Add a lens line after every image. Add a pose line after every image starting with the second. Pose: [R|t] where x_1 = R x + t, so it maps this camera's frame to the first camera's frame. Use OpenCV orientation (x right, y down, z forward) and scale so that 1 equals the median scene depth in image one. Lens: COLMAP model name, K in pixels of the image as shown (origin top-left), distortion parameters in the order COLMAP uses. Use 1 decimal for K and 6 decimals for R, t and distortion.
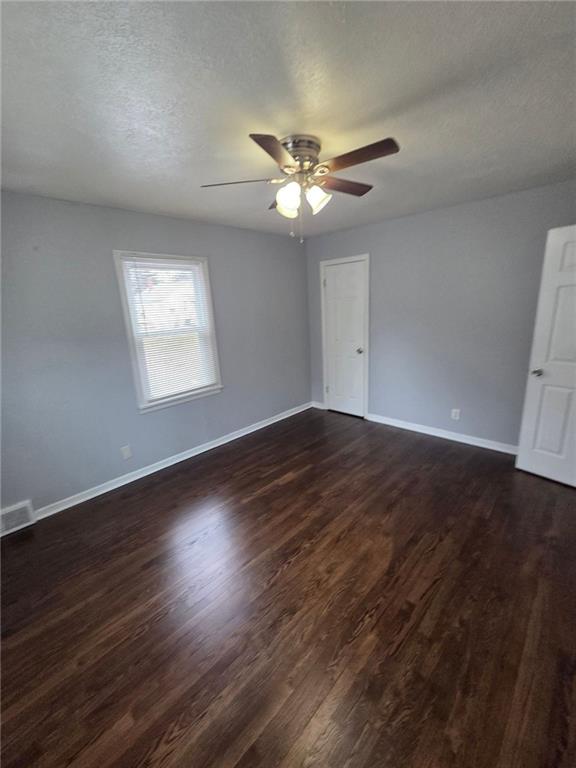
lens RADIAL K [[310.3, 0, 283.9], [0, 310.3, 384.2], [0, 0, 1]] dist [0.002683, -0.000906]
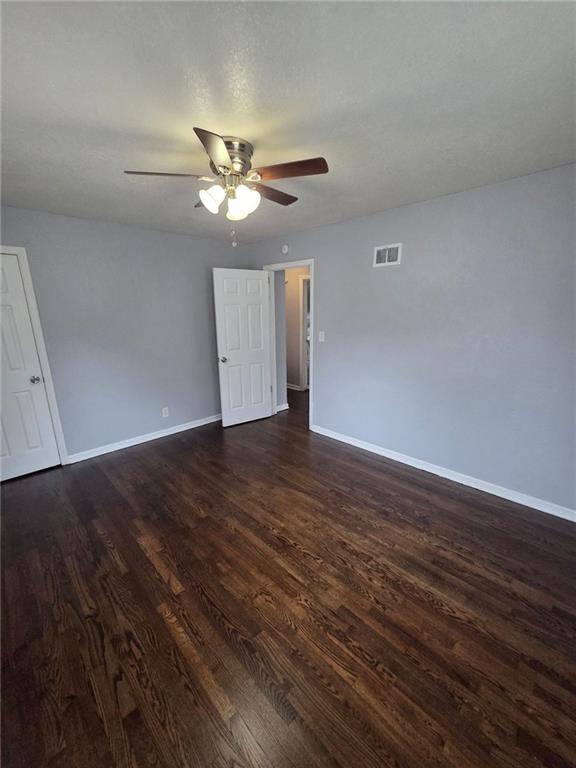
lens RADIAL K [[310.3, 0, 283.9], [0, 310.3, 384.2], [0, 0, 1]] dist [0.002683, -0.000906]
pose [[0.051998, -0.190323, 0.980343, -0.698516], [0.263713, 0.949442, 0.170337, -0.107733], [-0.963199, 0.249672, 0.099560, 0.593684]]
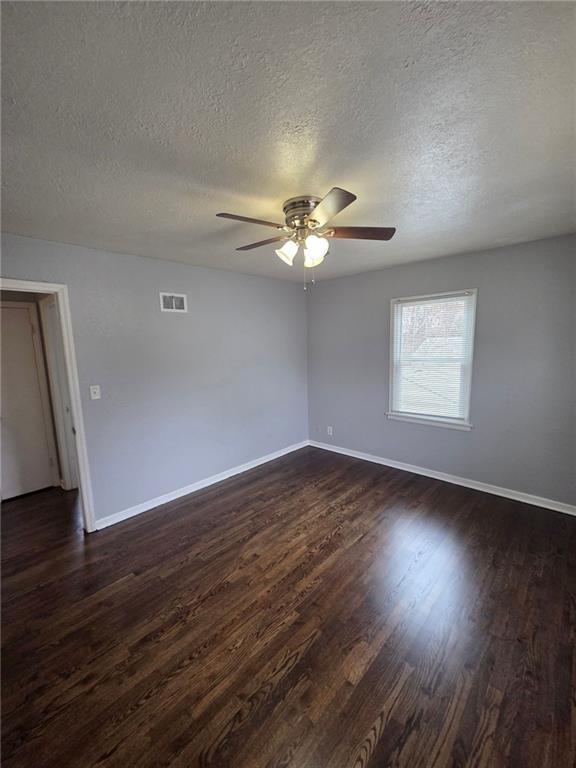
lens RADIAL K [[322.3, 0, 274.7], [0, 322.3, 389.3], [0, 0, 1]] dist [0.000986, -0.000210]
pose [[-0.997014, 0.073485, 0.023734, 0.118058], [0.076919, 0.917787, 0.389551, -0.405953], [0.006843, 0.390213, -0.920699, 1.495173]]
